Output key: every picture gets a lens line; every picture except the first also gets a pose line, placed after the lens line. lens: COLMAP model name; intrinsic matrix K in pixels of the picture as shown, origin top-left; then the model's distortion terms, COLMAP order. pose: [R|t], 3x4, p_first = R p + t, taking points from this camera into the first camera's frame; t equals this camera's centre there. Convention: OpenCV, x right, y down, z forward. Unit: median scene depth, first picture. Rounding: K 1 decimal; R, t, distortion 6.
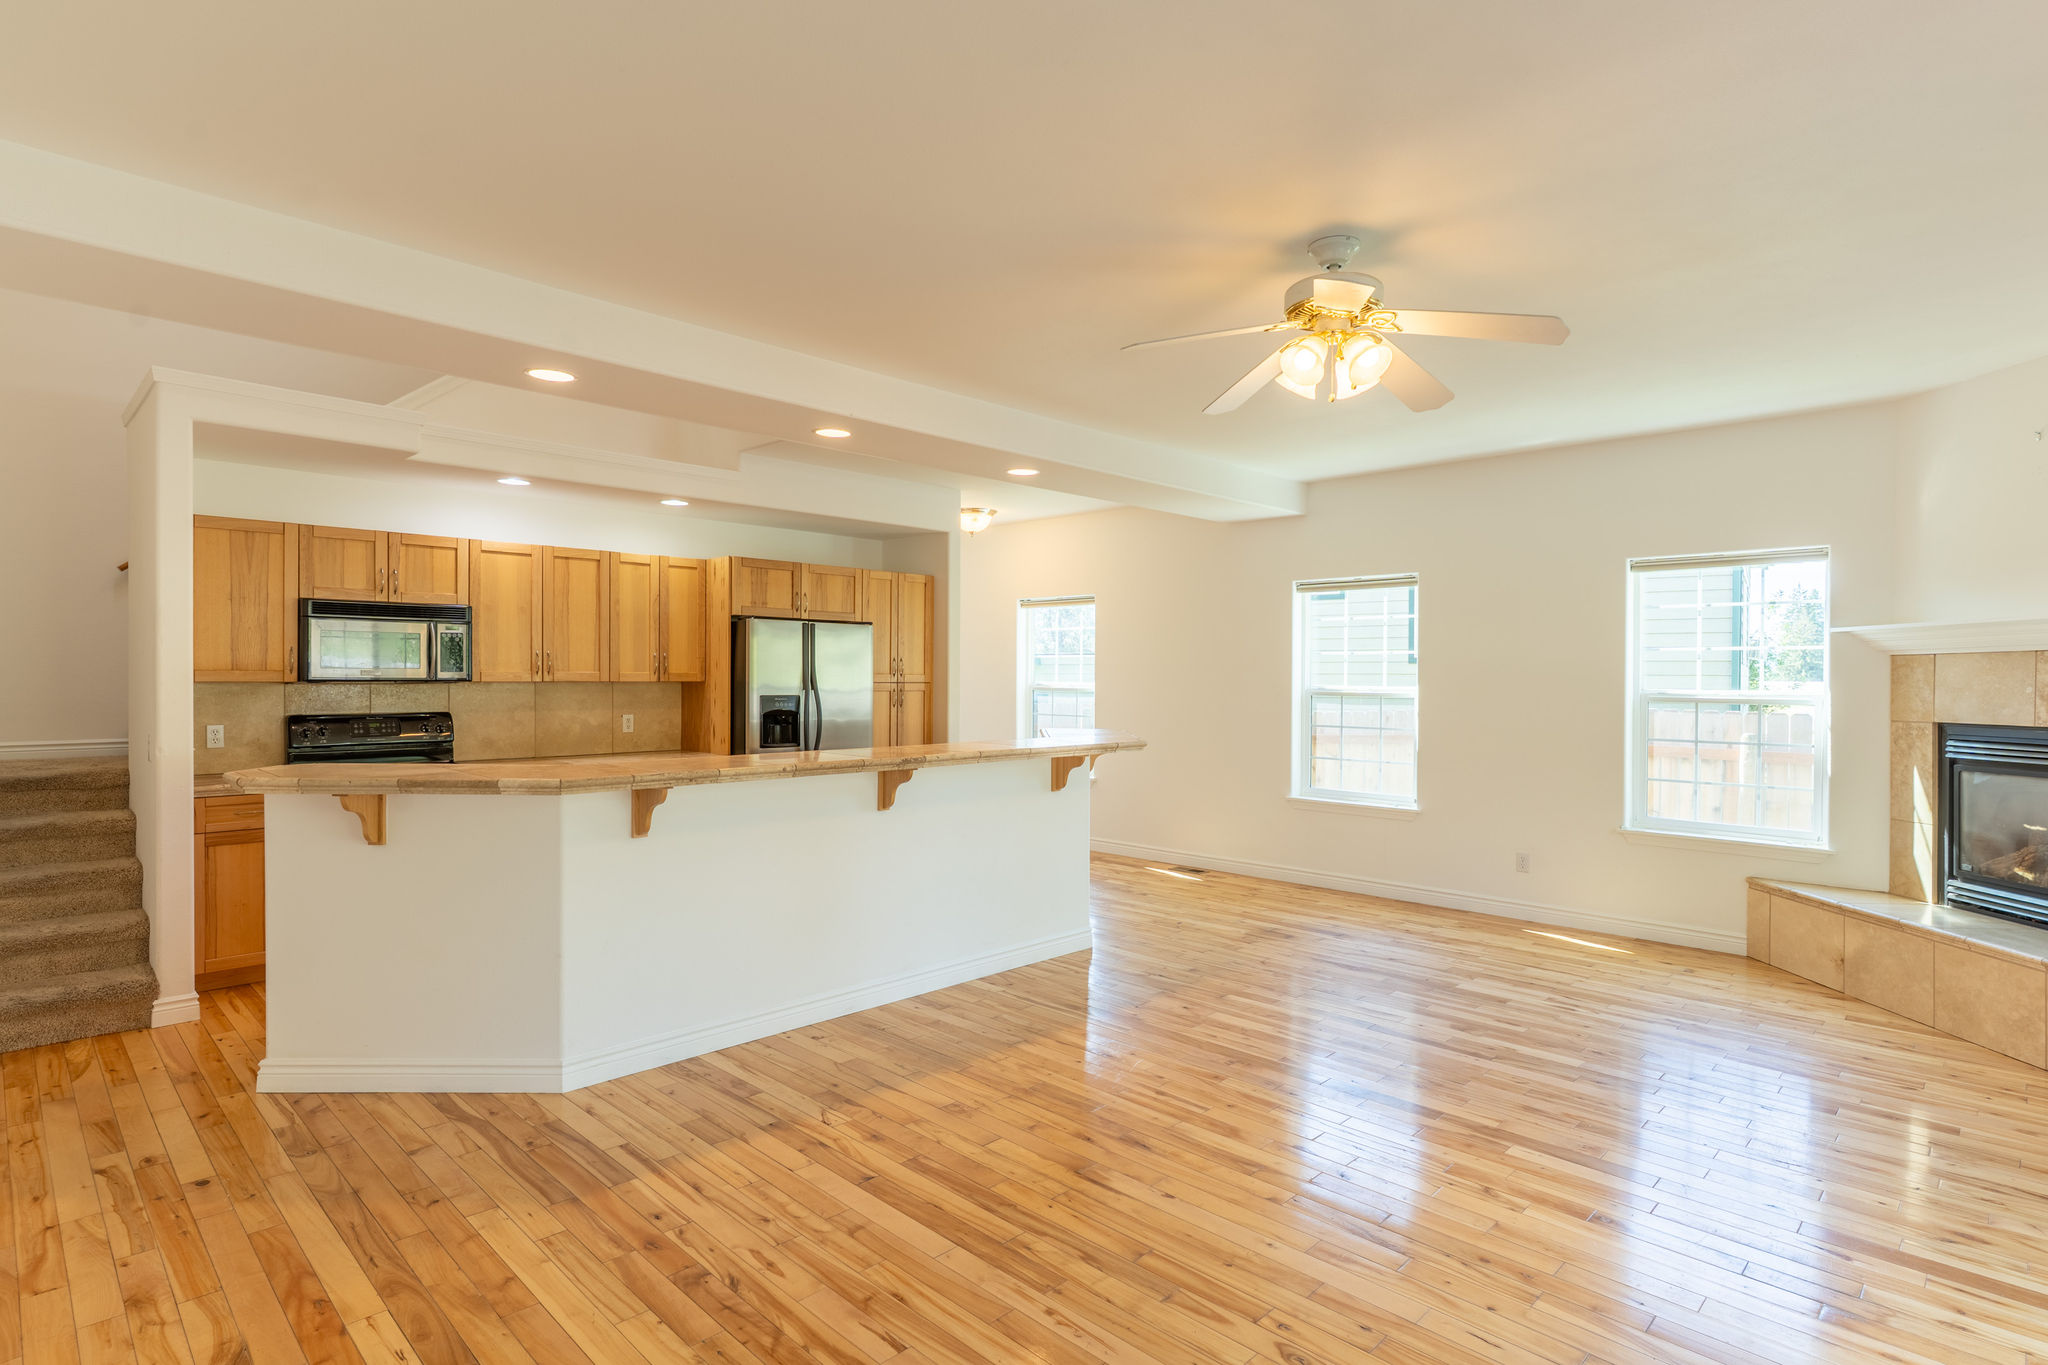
lens RADIAL K [[1051.3, 0, 1017.4], [0, 1051.3, 689.5], [0, 0, 1]] dist [0.006206, 0.000215]
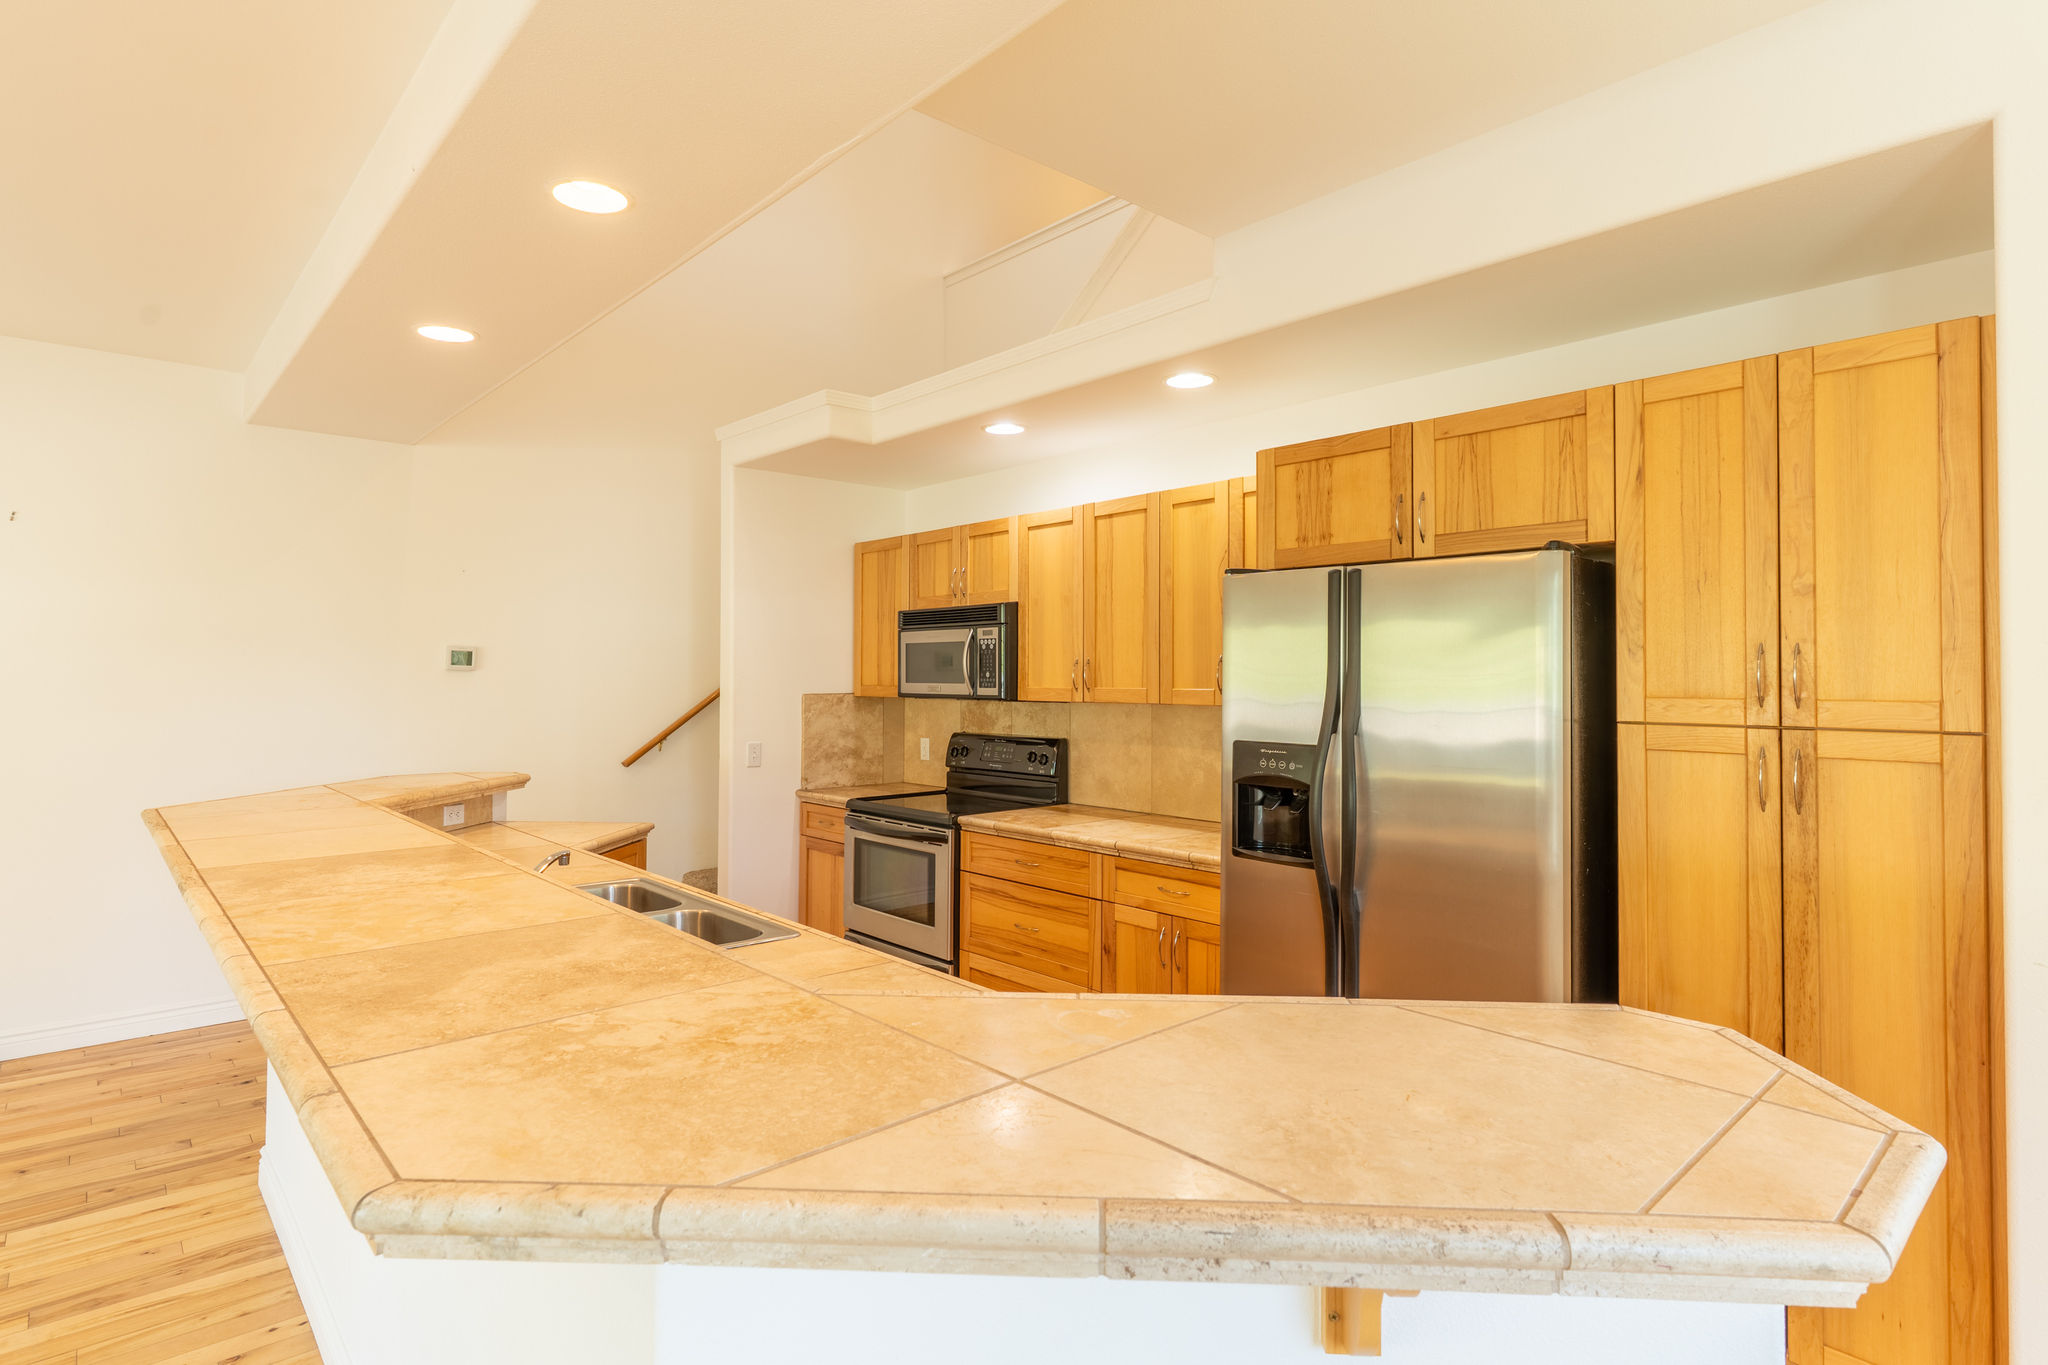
lens RADIAL K [[1051.3, 0, 1024.0], [0, 1051.3, 672.4], [0, 0, 1]] dist [0.006206, 0.000215]
pose [[-0.055525, -0.012648, -0.998377, 0.229271], [-0.018325, 0.999764, -0.011646, -0.017891], [0.998289, 0.017649, -0.055743, 0.974256]]
